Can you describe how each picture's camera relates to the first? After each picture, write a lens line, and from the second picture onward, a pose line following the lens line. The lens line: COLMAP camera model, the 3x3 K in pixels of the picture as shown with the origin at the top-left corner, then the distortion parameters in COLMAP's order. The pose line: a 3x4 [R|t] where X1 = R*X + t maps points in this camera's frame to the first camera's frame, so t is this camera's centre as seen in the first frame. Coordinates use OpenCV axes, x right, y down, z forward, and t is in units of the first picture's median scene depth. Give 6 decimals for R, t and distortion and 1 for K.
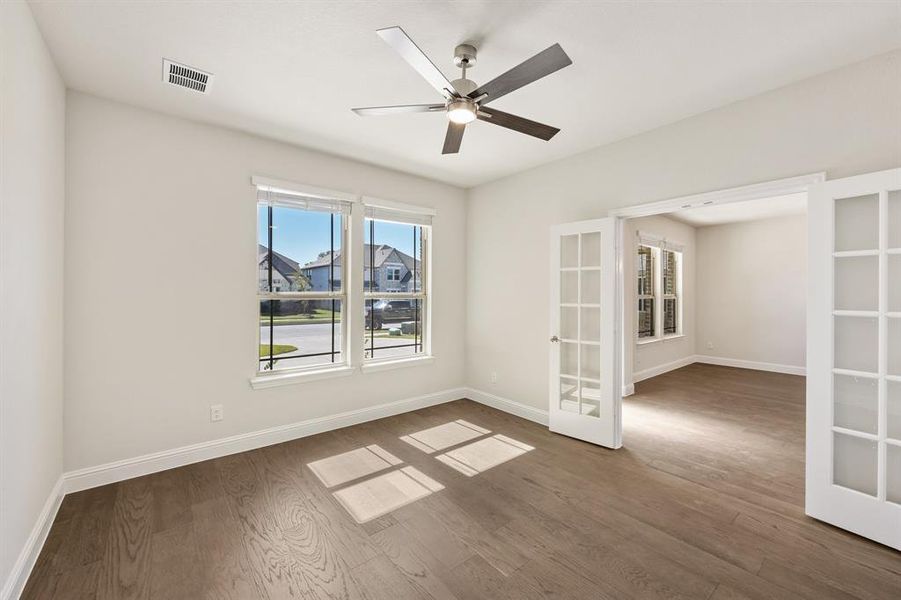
lens RADIAL K [[365.6, 0, 456.4], [0, 365.6, 293.9], [0, 0, 1]] dist [0.003825, 0.000018]
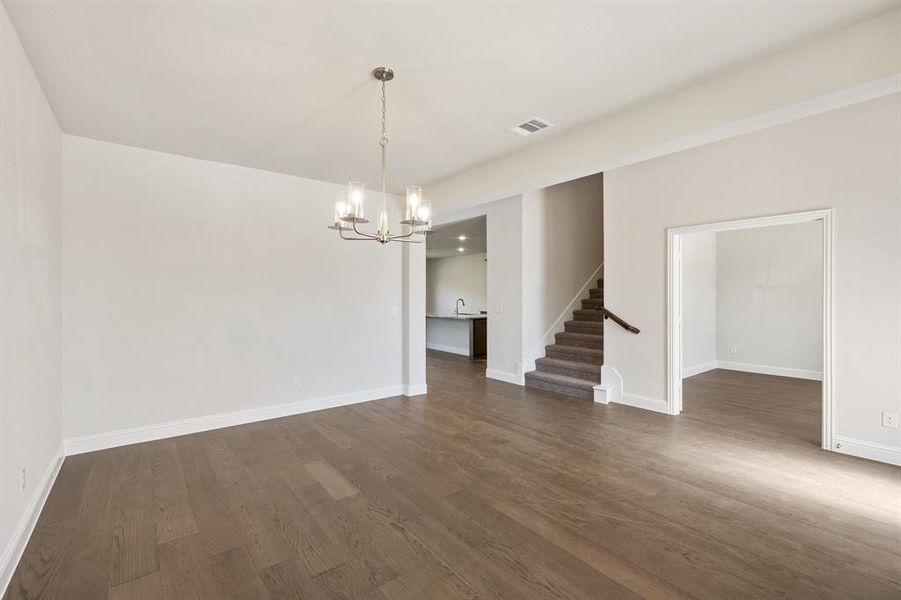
lens RADIAL K [[393.5, 0, 451.9], [0, 393.5, 296.9], [0, 0, 1]] dist [0.004313, 0.000655]
pose [[-0.999835, -0.001725, 0.018080, 1.505120], [-0.001633, 0.999985, 0.005146, 0.004148], [-0.018089, 0.005116, -0.999823, 2.187812]]
